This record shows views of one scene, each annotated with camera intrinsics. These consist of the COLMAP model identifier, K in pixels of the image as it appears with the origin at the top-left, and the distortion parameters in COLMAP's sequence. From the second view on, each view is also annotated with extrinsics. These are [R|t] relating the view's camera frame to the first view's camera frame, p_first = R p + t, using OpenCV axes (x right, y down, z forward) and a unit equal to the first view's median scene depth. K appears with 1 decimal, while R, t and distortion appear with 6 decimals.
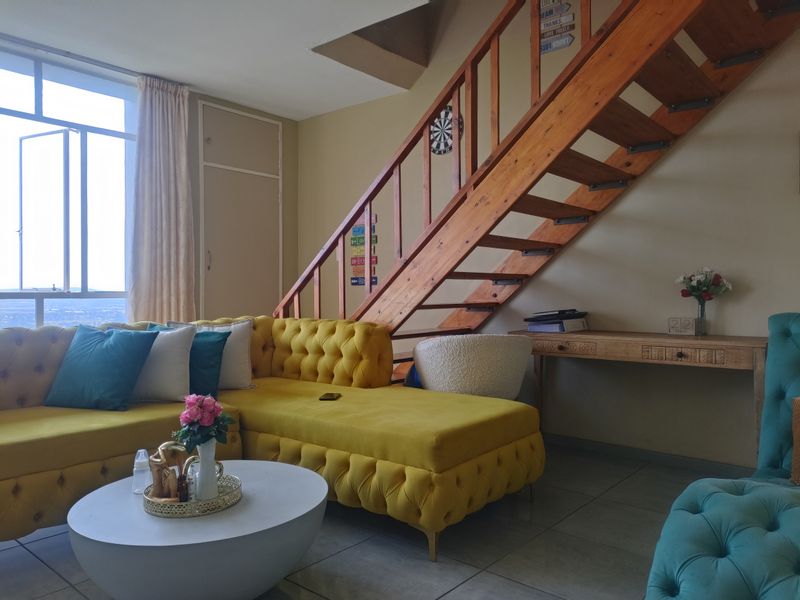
lens RADIAL K [[585.5, 0, 402.5], [0, 585.5, 303.1], [0, 0, 1]] dist [0.062098, -0.065694]
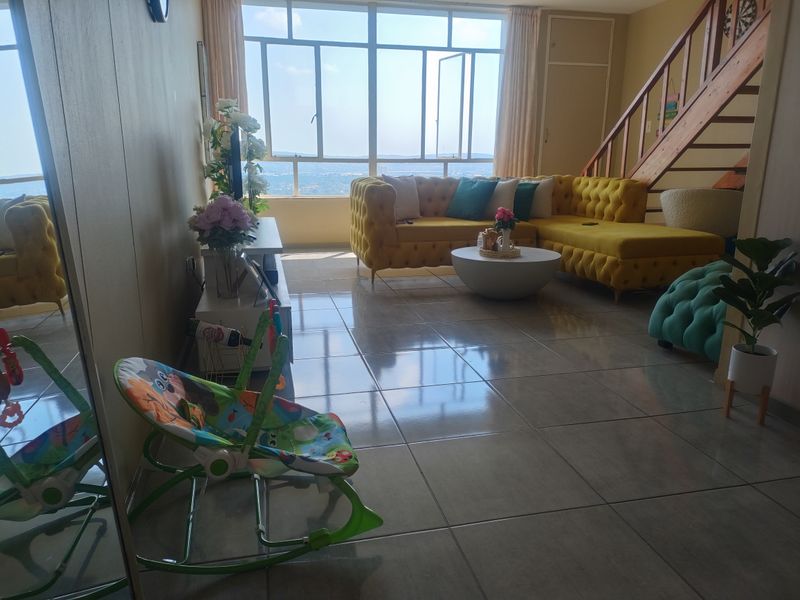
lens RADIAL K [[585.5, 0, 397.2], [0, 585.5, 305.6], [0, 0, 1]] dist [0.062098, -0.065694]
pose [[0.806321, 0.146812, -0.572968, 0.358043], [-0.013636, 0.973062, 0.230138, 0.006098], [0.591321, -0.177752, 0.786603, -0.570888]]
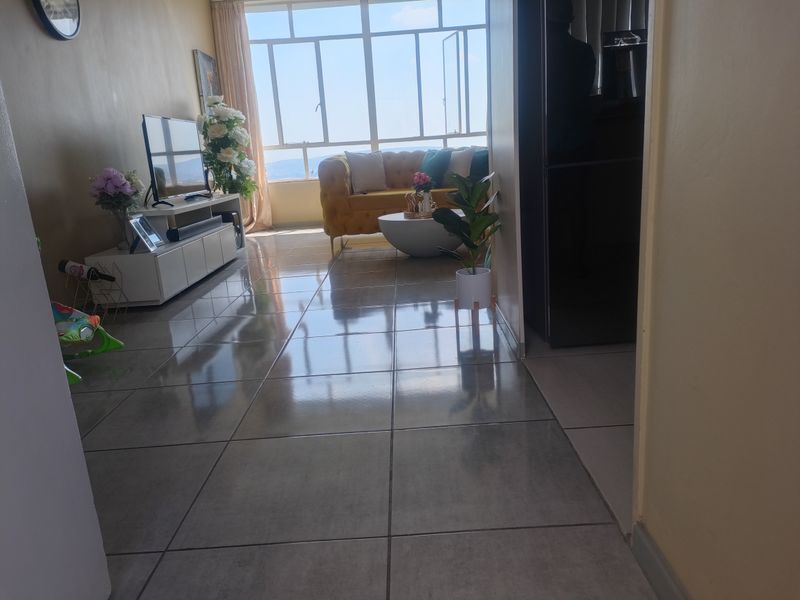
lens RADIAL K [[585.5, 0, 395.2], [0, 585.5, 305.3], [0, 0, 1]] dist [0.062098, -0.065694]
pose [[0.648092, 0.145585, -0.747517, 0.803605], [0.054960, 0.970057, 0.236577, 0.060597], [0.759576, -0.194408, 0.620685, -0.371503]]
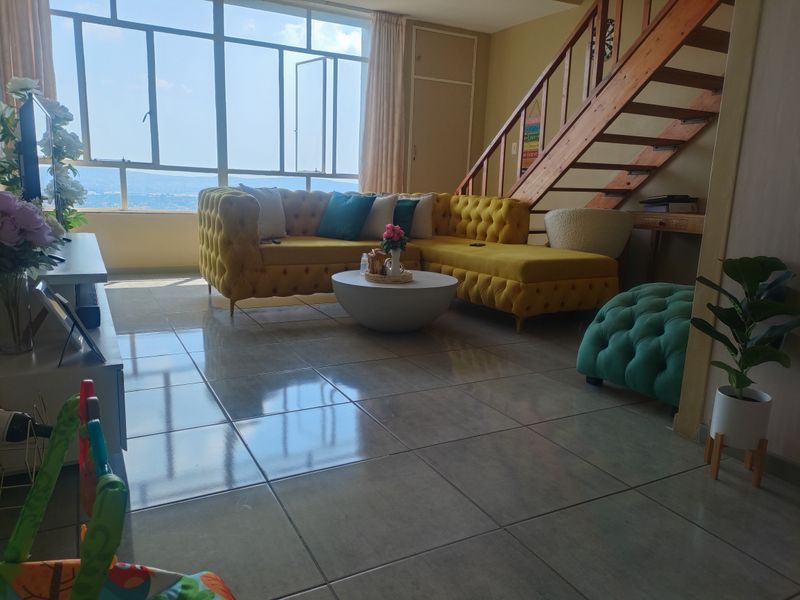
lens RADIAL K [[585.5, 0, 399.1], [0, 585.5, 305.0], [0, 0, 1]] dist [0.062098, -0.065694]
pose [[0.931968, 0.102283, -0.347814, 0.195245], [-0.039788, 0.982438, 0.182297, 0.035739], [0.360352, -0.156056, 0.919670, -0.419369]]
